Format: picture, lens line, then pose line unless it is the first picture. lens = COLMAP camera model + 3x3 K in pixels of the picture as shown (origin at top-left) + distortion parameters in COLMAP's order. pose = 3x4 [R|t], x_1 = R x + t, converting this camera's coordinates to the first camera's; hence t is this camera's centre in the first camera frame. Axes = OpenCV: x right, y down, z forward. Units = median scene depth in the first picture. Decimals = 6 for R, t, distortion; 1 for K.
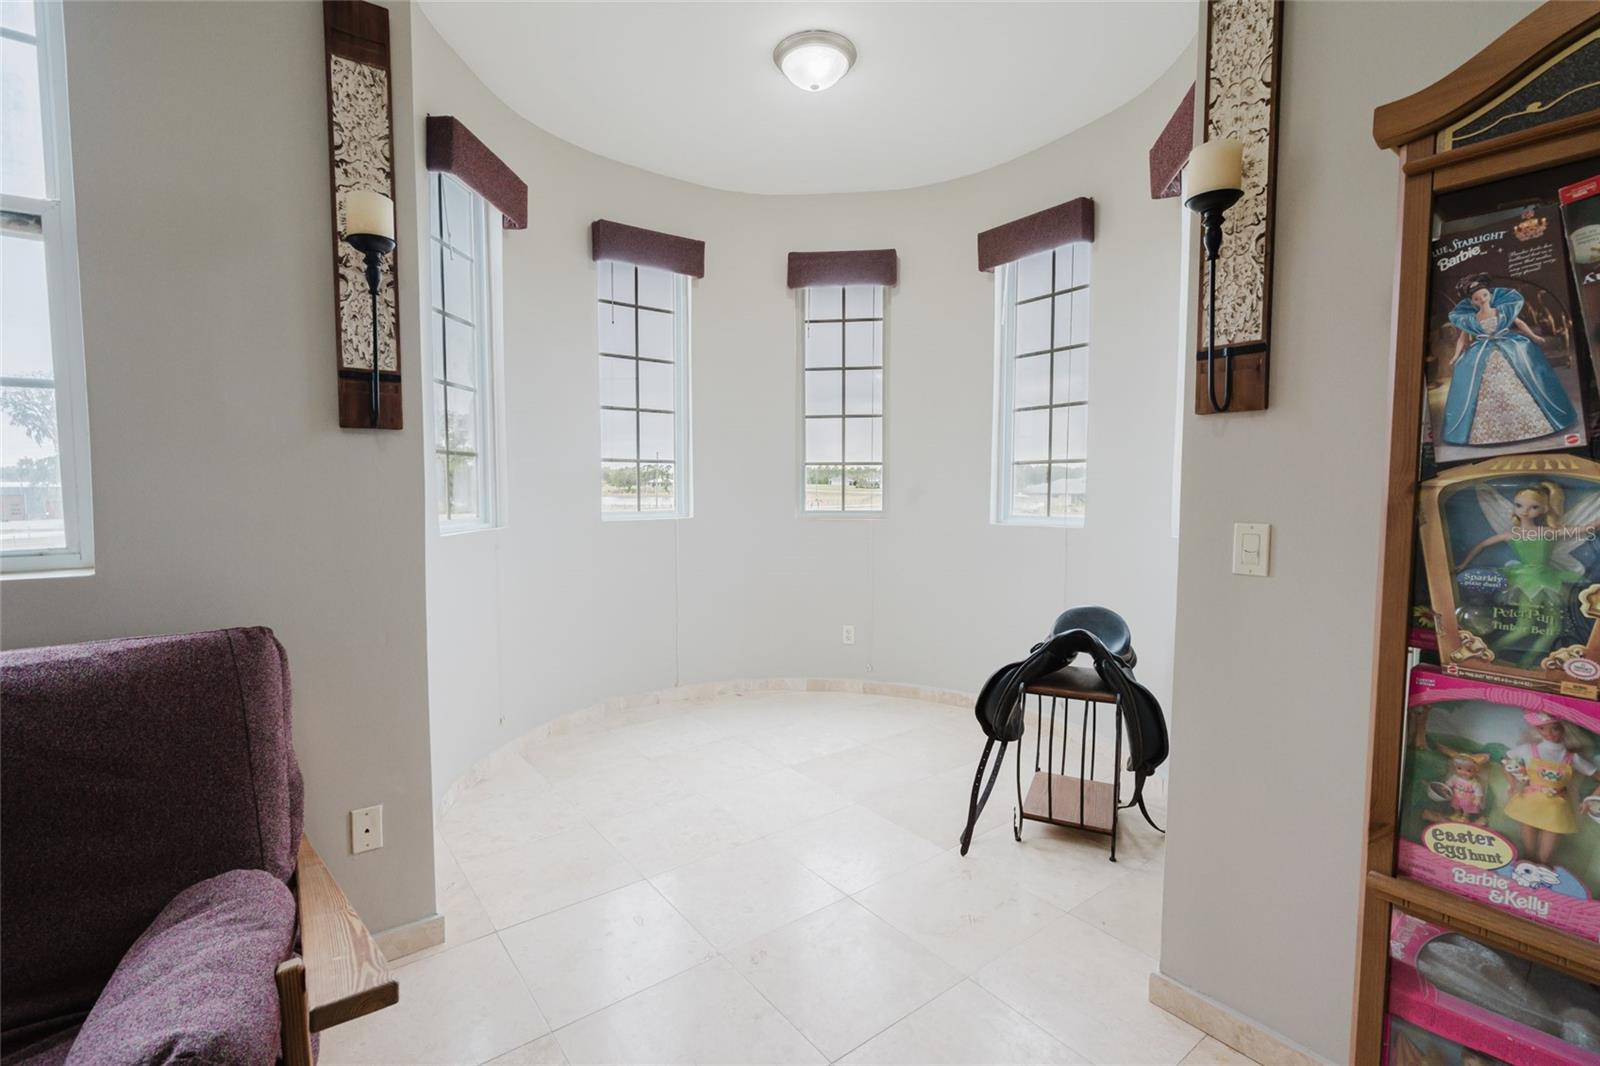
lens RADIAL K [[731.5, 0, 793.1], [0, 731.5, 528.3], [0, 0, 1]] dist [-0.001250, 0.000097]
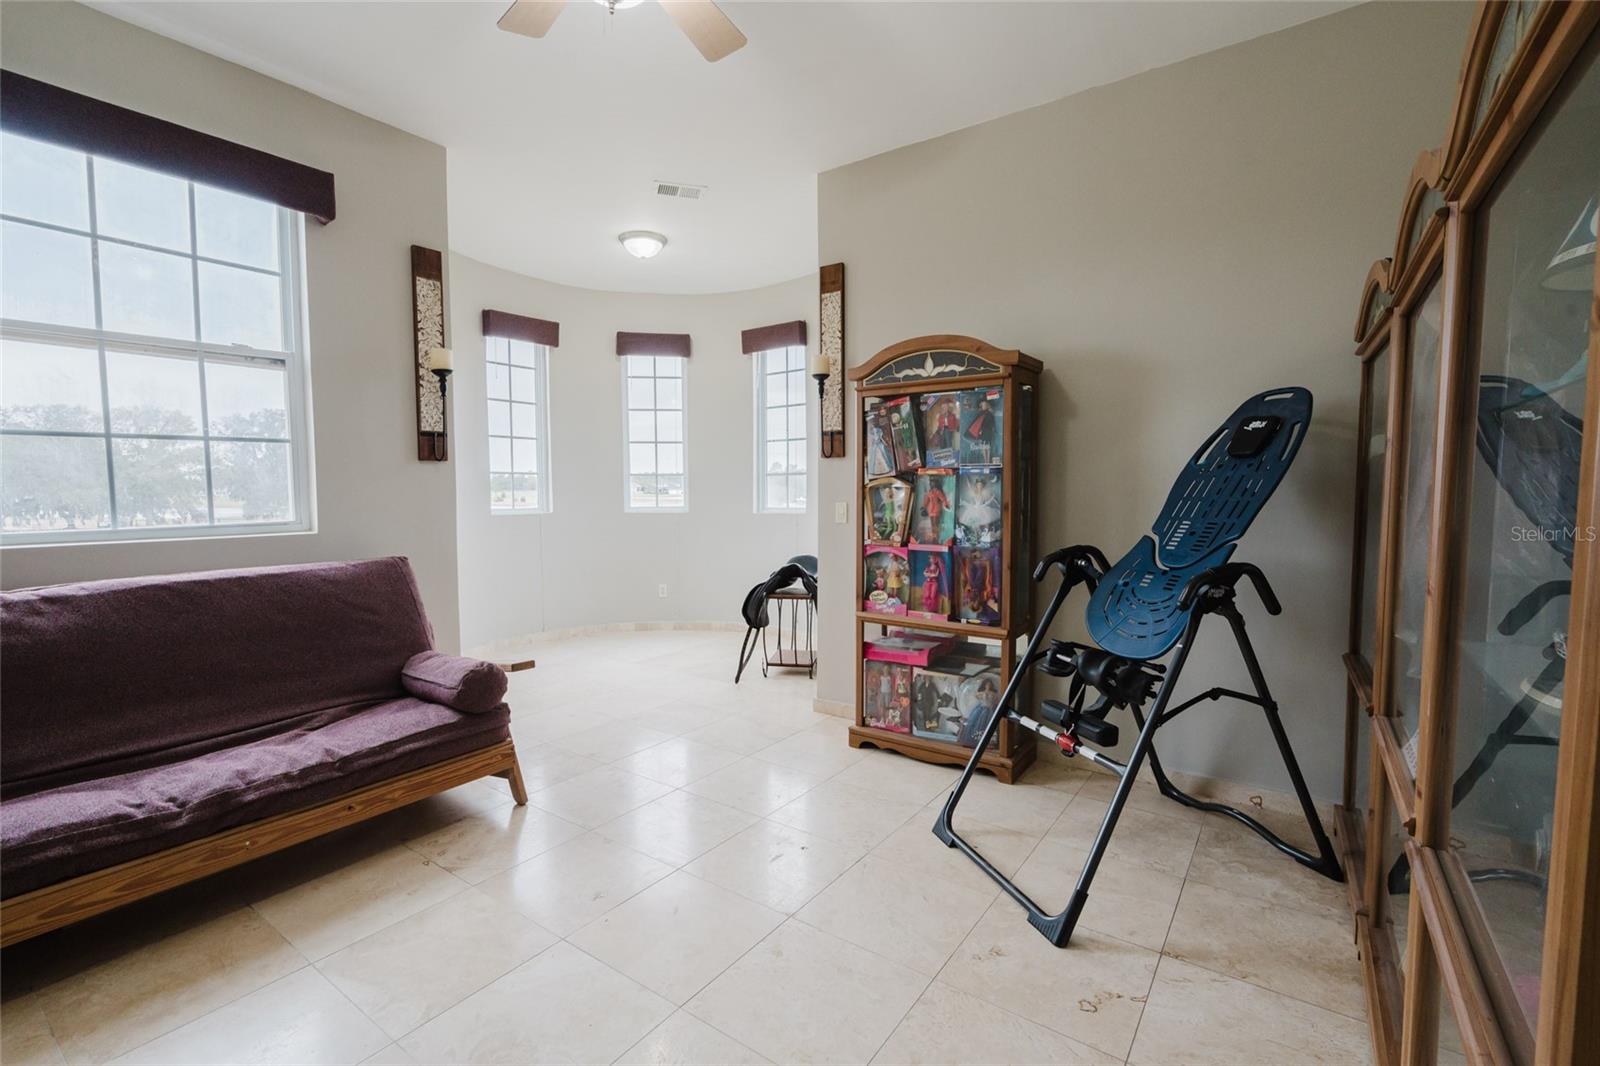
lens RADIAL K [[717.4, 0, 786.9], [0, 717.4, 529.9], [0, 0, 1]] dist [-0.002186, -0.000121]
pose [[0.960819, -0.021597, 0.276334, -0.201606], [0.022805, 0.999739, -0.001158, 0.074886], [-0.276237, 0.007414, 0.961061, -1.137493]]
